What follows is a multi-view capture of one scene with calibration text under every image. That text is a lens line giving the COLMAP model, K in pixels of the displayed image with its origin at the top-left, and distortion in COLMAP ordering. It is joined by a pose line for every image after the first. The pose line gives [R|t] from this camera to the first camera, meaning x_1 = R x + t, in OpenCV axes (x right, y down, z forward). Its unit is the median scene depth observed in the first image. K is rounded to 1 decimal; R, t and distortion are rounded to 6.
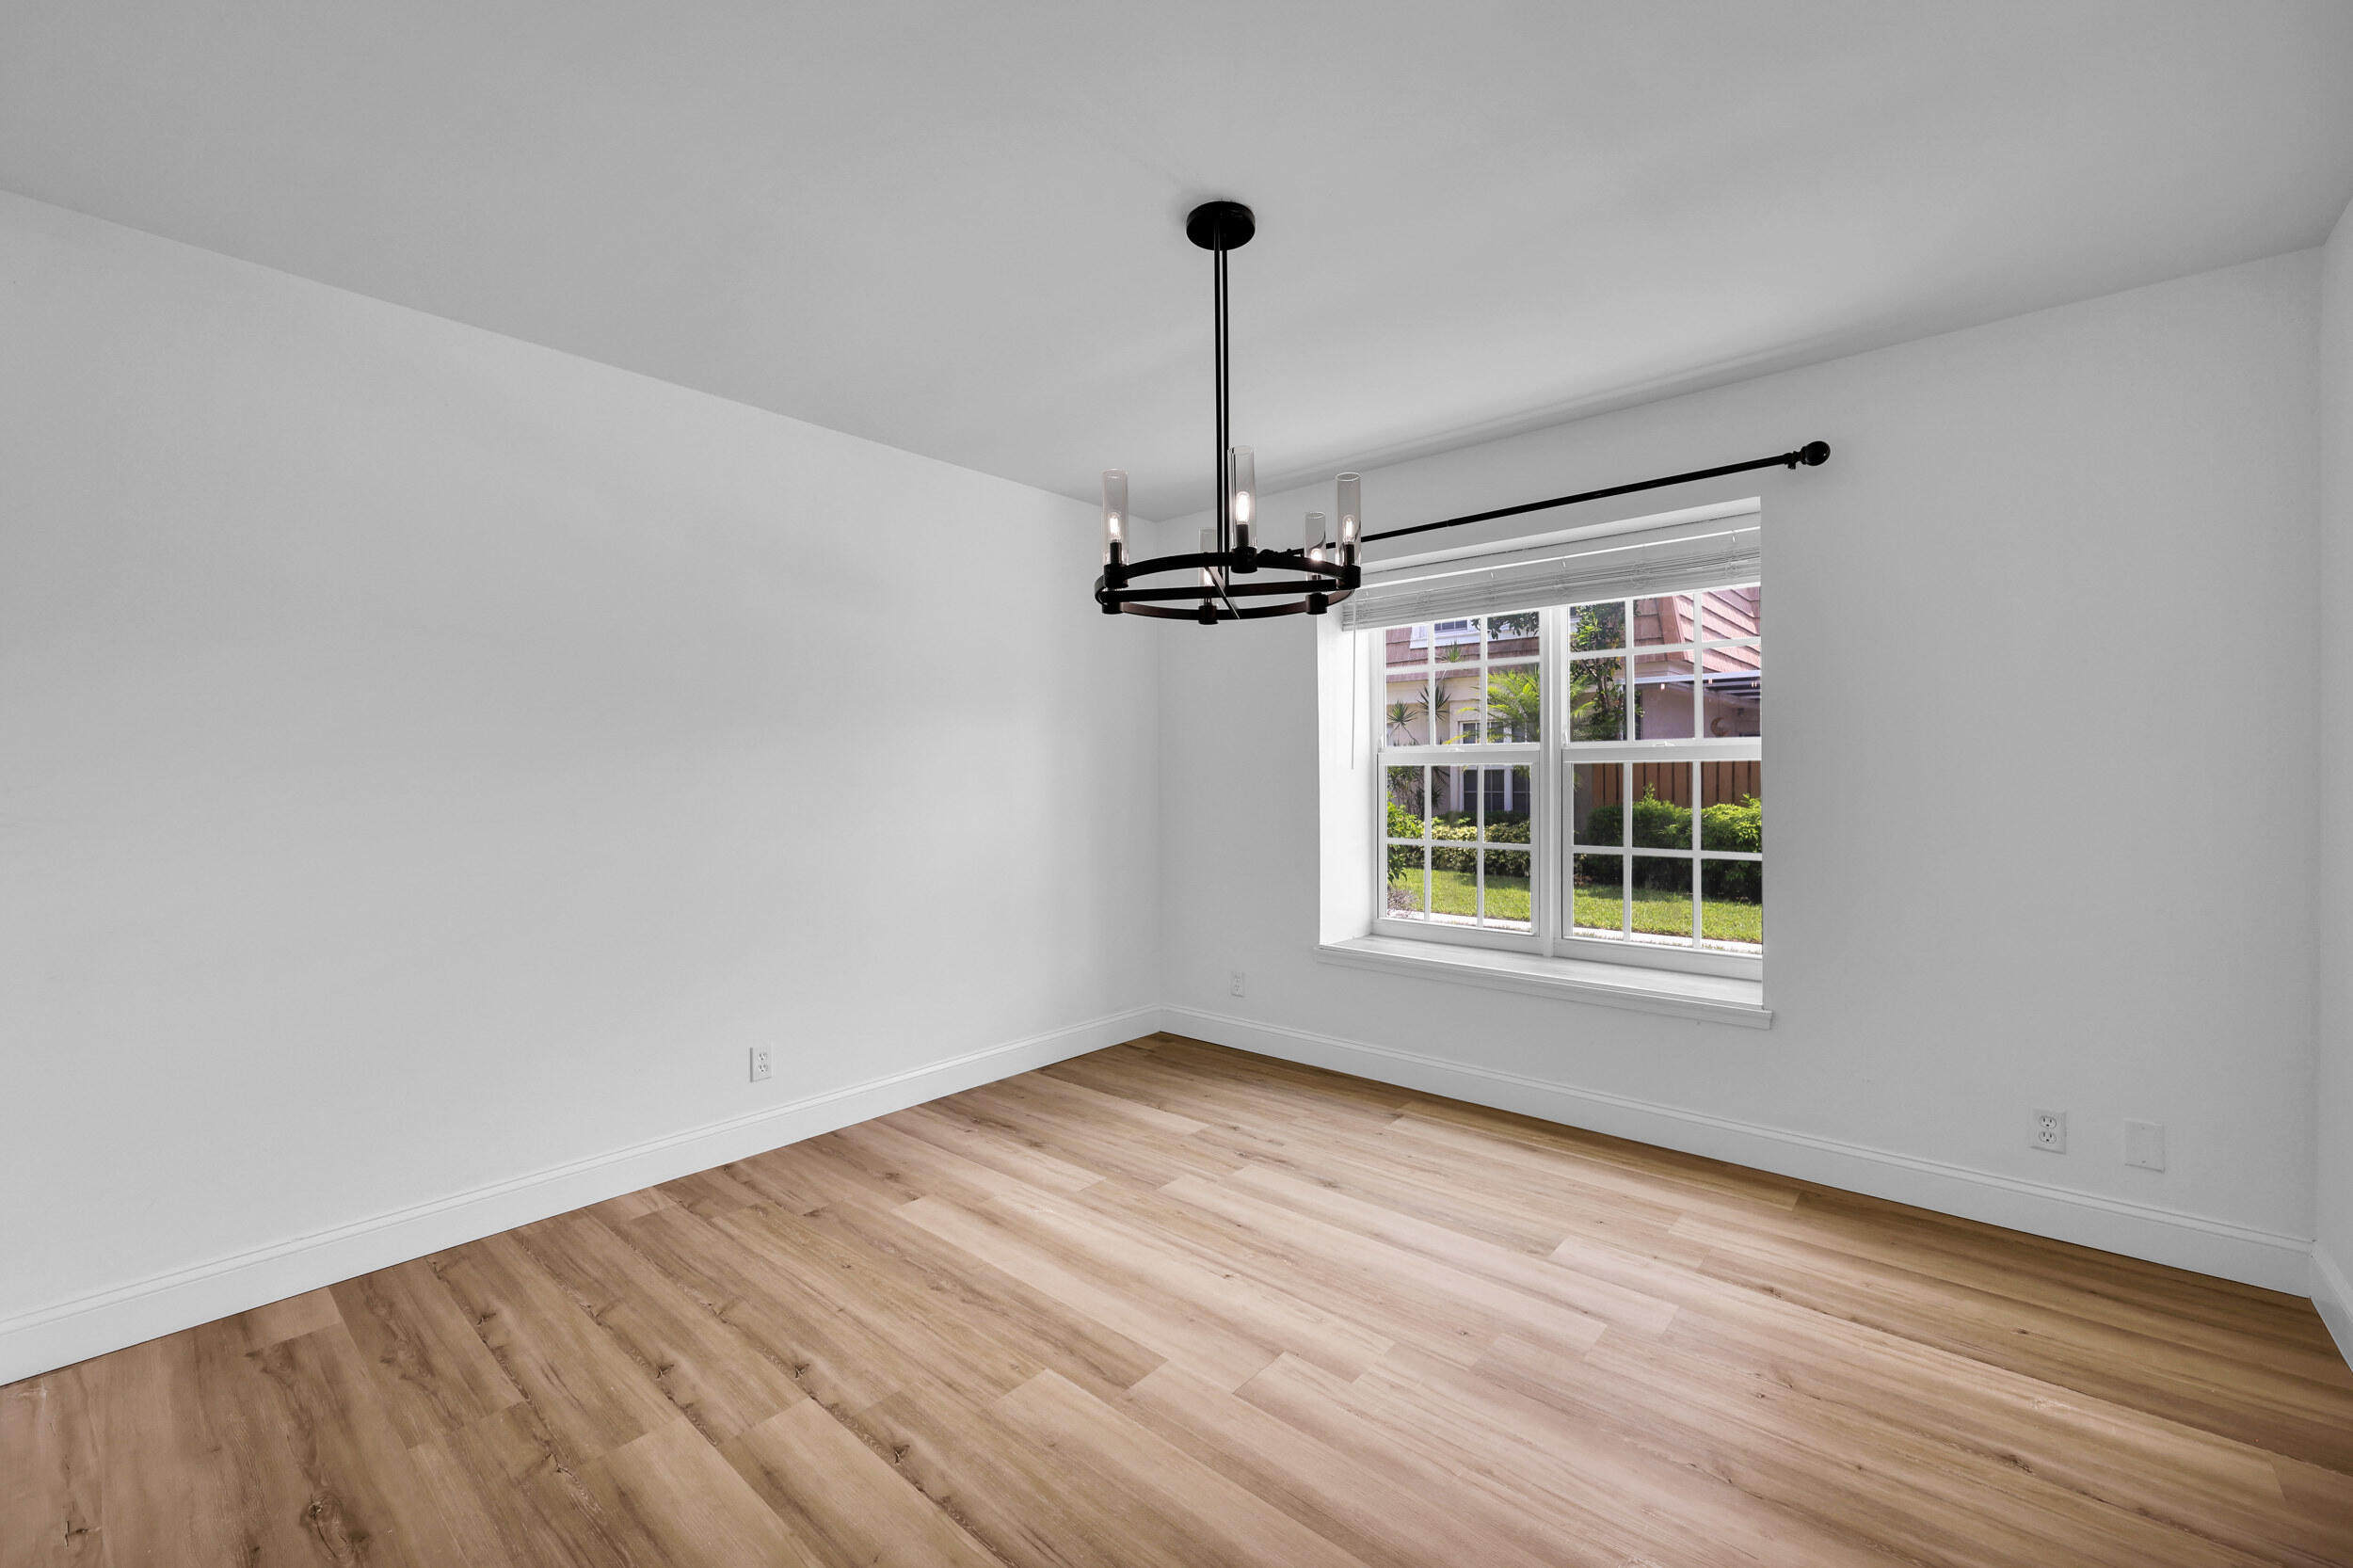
lens RADIAL K [[951.9, 0, 1175.7], [0, 951.9, 775.7], [0, 0, 1]] dist [-0.007359, 0.000302]
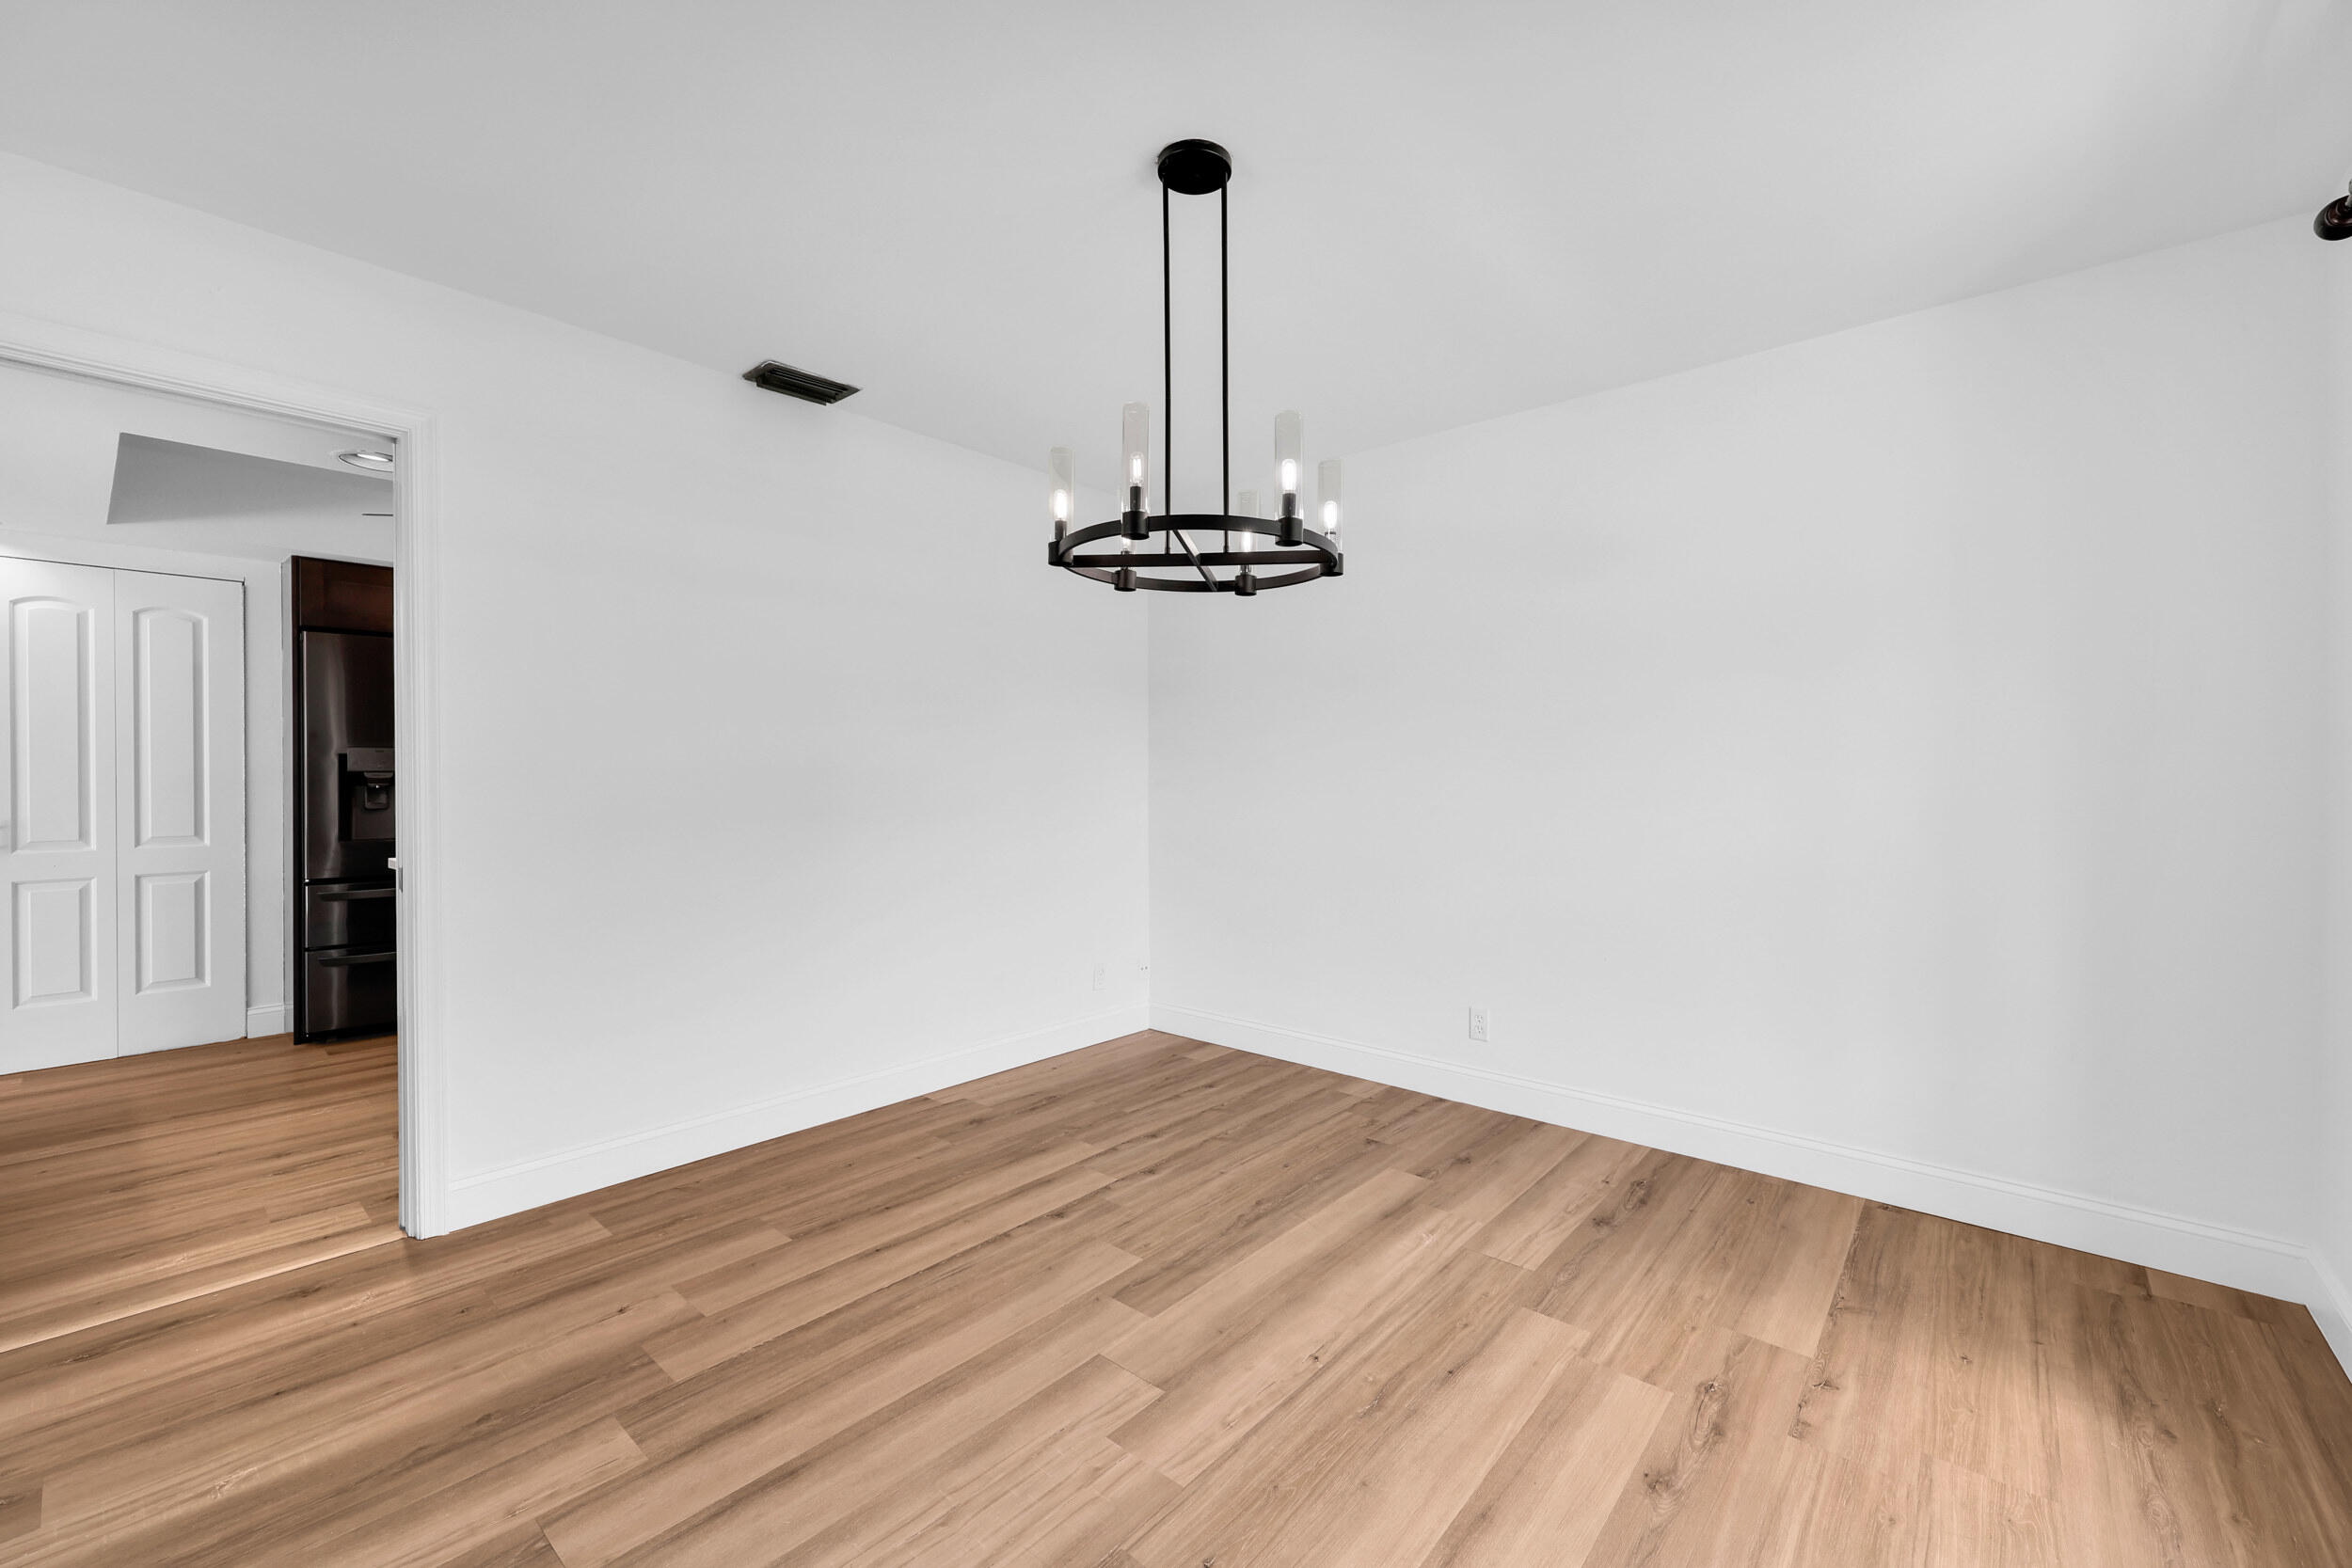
lens RADIAL K [[951.4, 0, 1175.2], [0, 951.4, 775.7], [0, 0, 1]] dist [-0.007359, 0.000302]
pose [[0.003255, 0.010363, -0.999941, 0.950917], [-0.002053, 0.999944, 0.010356, 0.007824], [0.999993, 0.002019, 0.003276, 0.941943]]
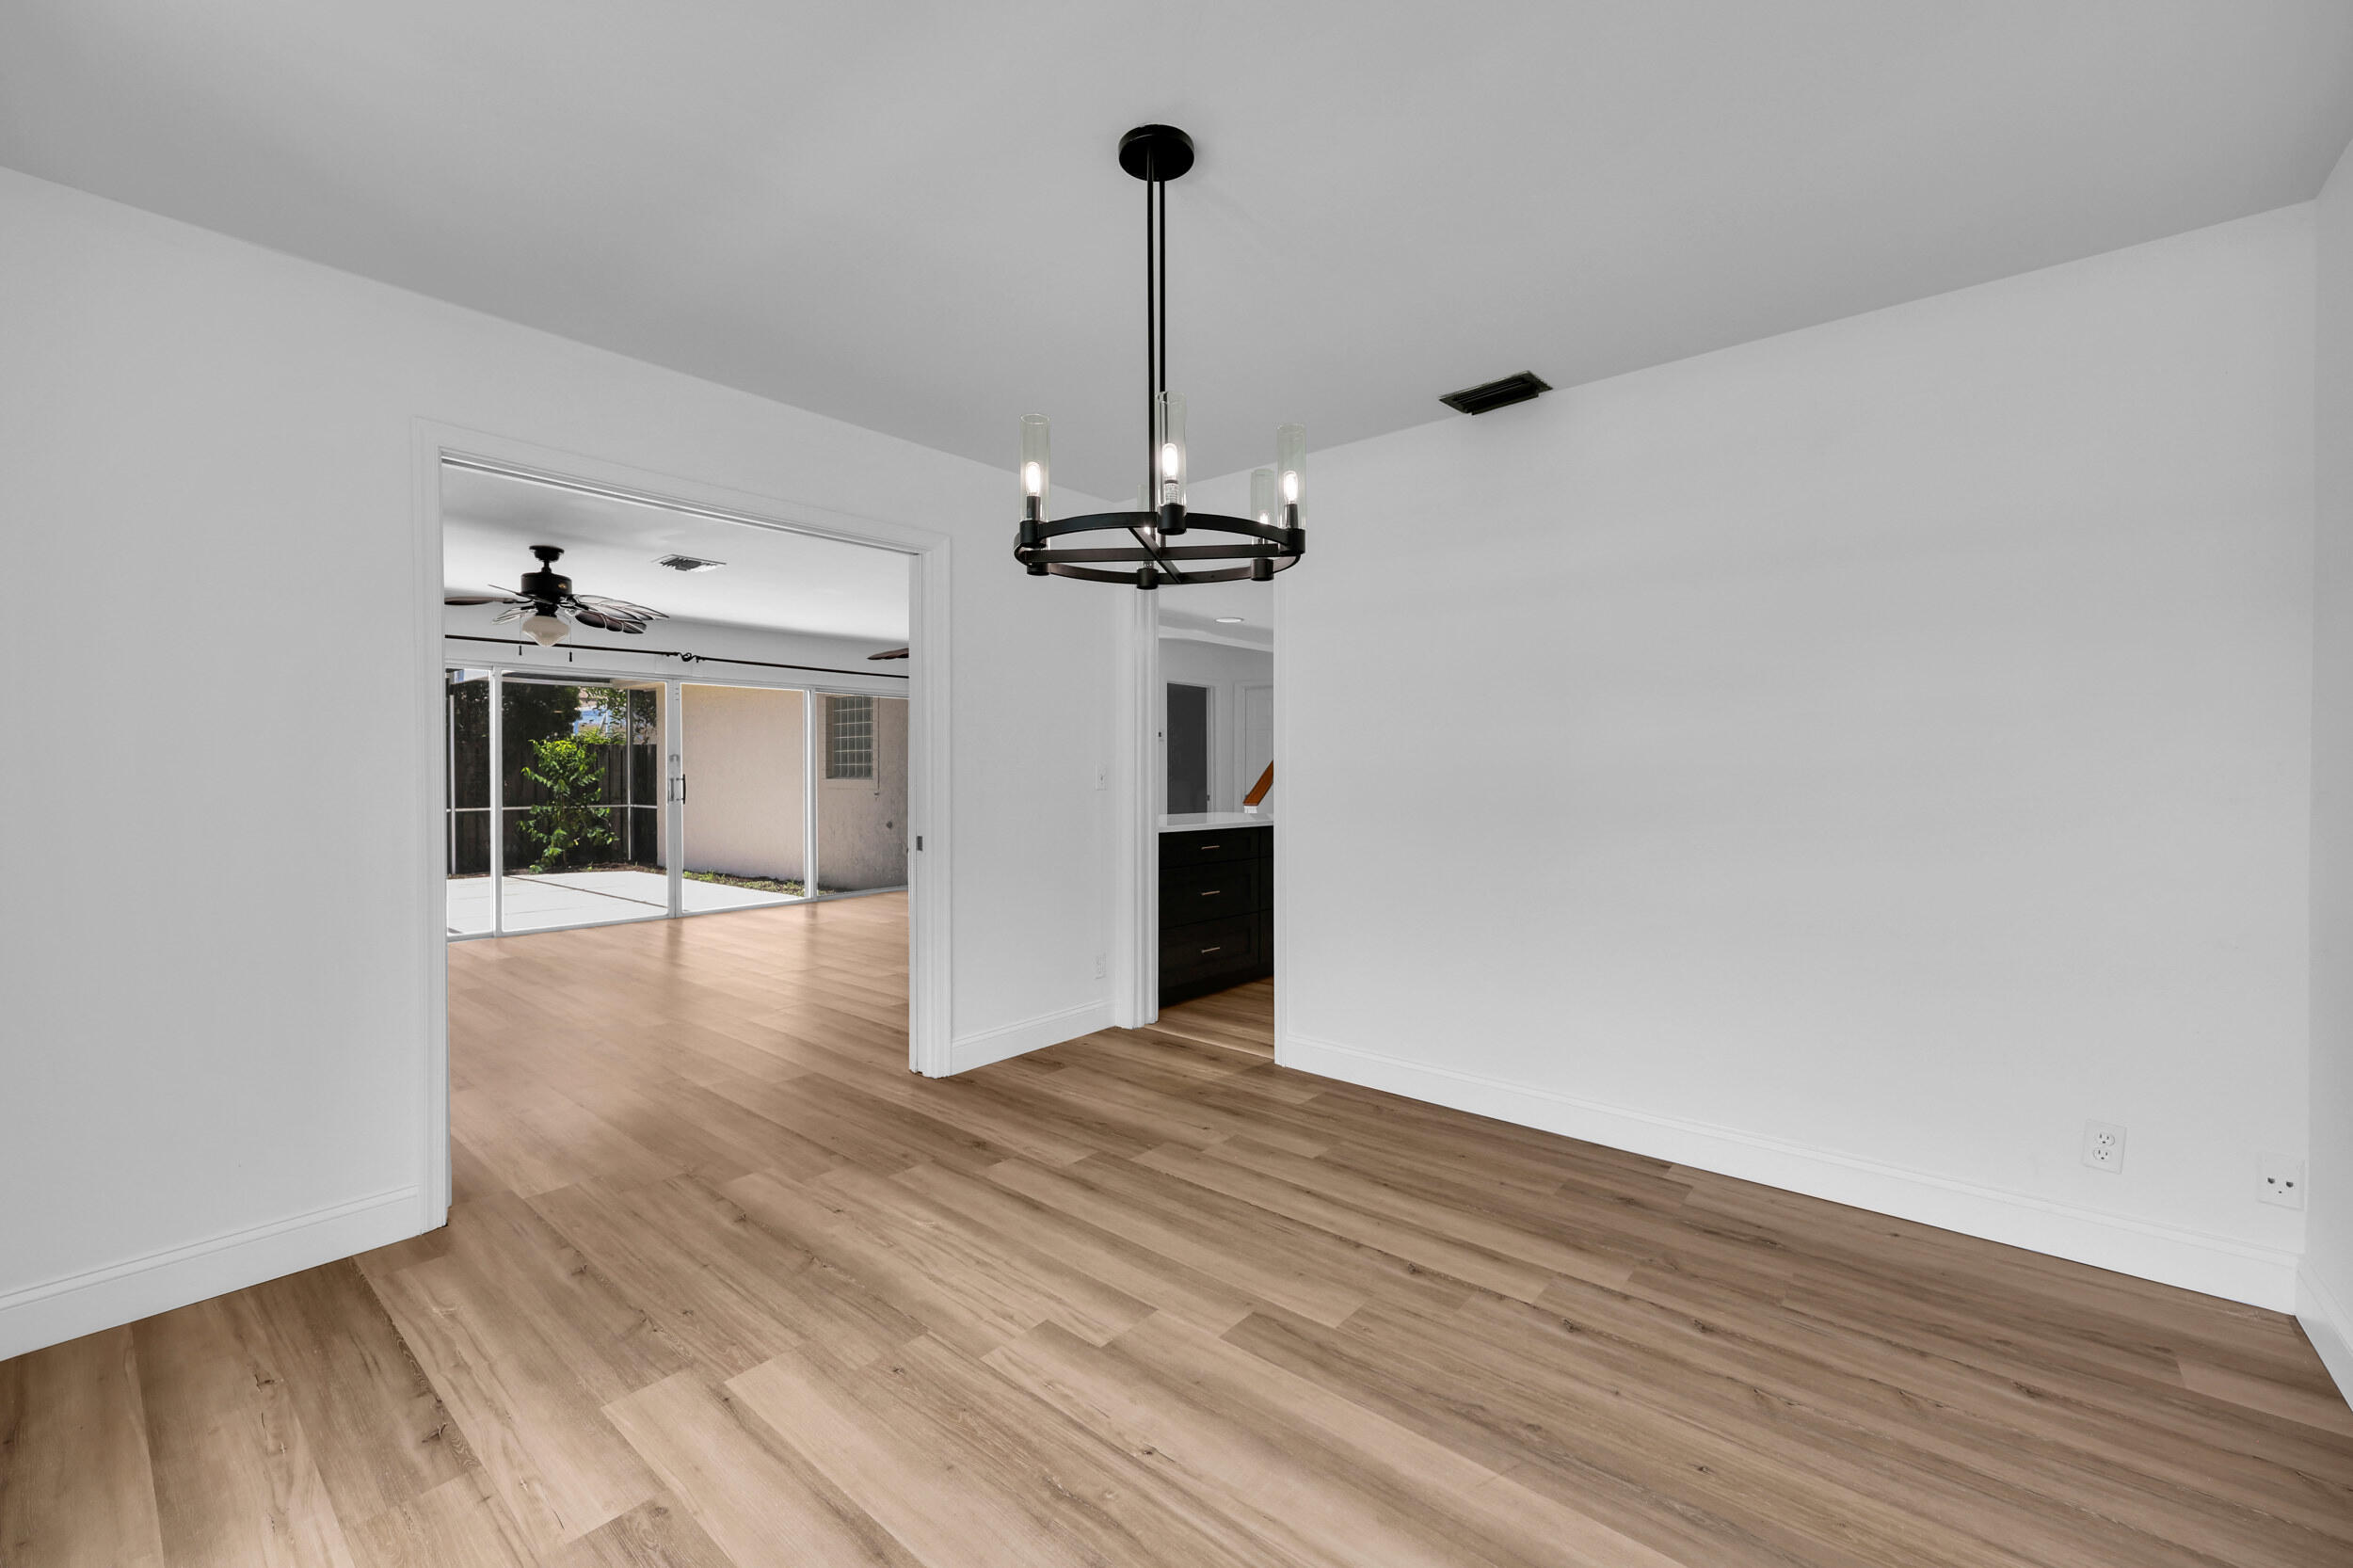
lens RADIAL K [[951.9, 0, 1175.7], [0, 951.9, 775.7], [0, 0, 1]] dist [-0.007359, 0.000302]
pose [[-0.999841, 0.004644, -0.017220, 0.048386], [0.004501, 0.999955, 0.008347, 0.010240], [0.017258, 0.008268, -0.999817, 1.847329]]
